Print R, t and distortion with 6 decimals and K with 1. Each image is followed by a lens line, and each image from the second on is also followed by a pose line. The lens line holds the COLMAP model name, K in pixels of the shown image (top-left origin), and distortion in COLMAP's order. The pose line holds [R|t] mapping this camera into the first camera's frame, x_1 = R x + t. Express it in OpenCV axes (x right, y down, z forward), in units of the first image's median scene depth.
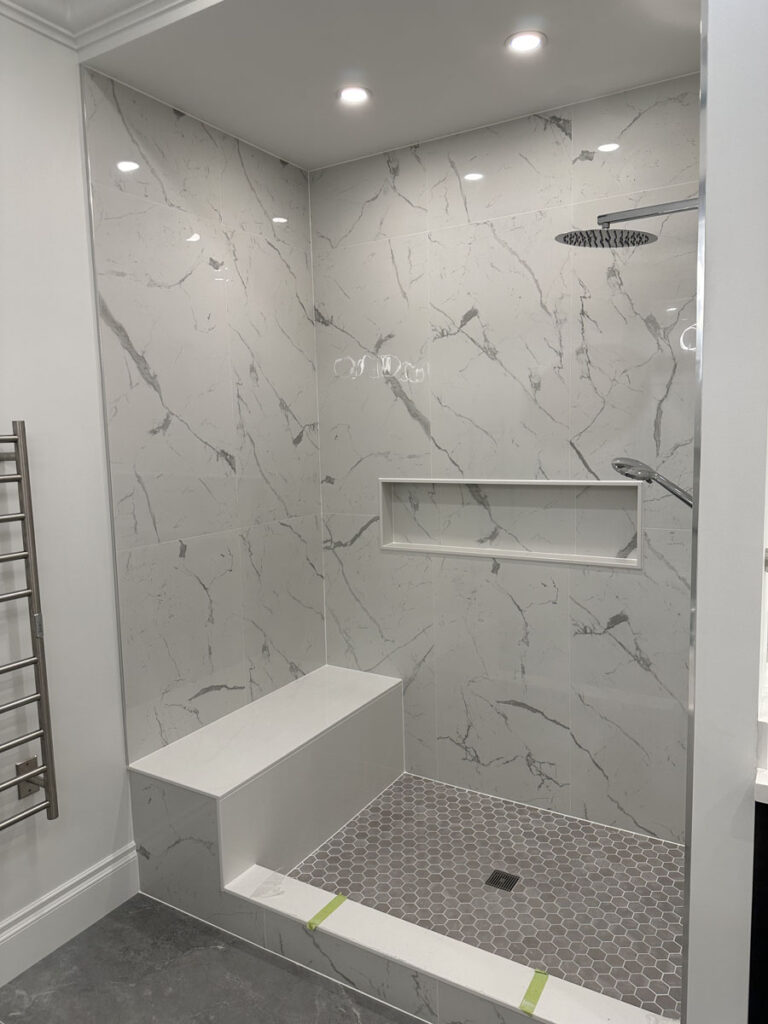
lens RADIAL K [[716.3, 0, 384.0], [0, 716.3, 512.0], [0, 0, 1]] dist [0.141936, -0.222904]
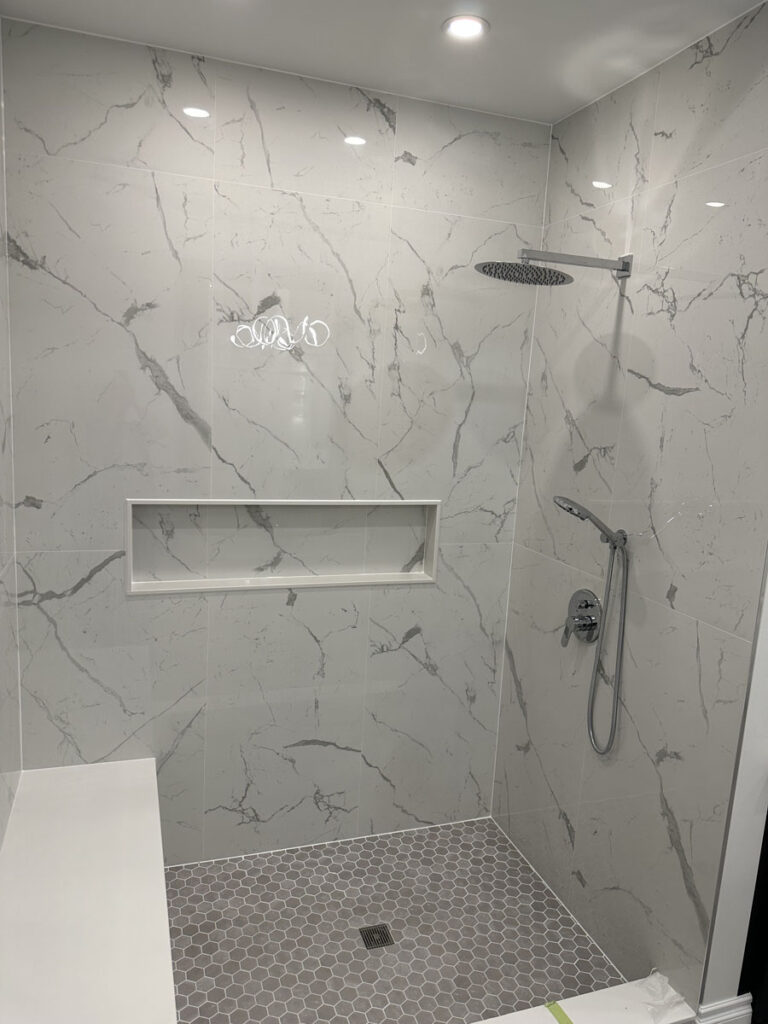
lens RADIAL K [[724.8, 0, 384.0], [0, 724.8, 512.0], [0, 0, 1]] dist [0.130794, -0.205187]
pose [[0.634650, -0.072074, 0.769432, -0.472017], [0.009122, 0.996271, 0.085798, -0.109041], [-0.772746, -0.047433, 0.632940, 0.376562]]
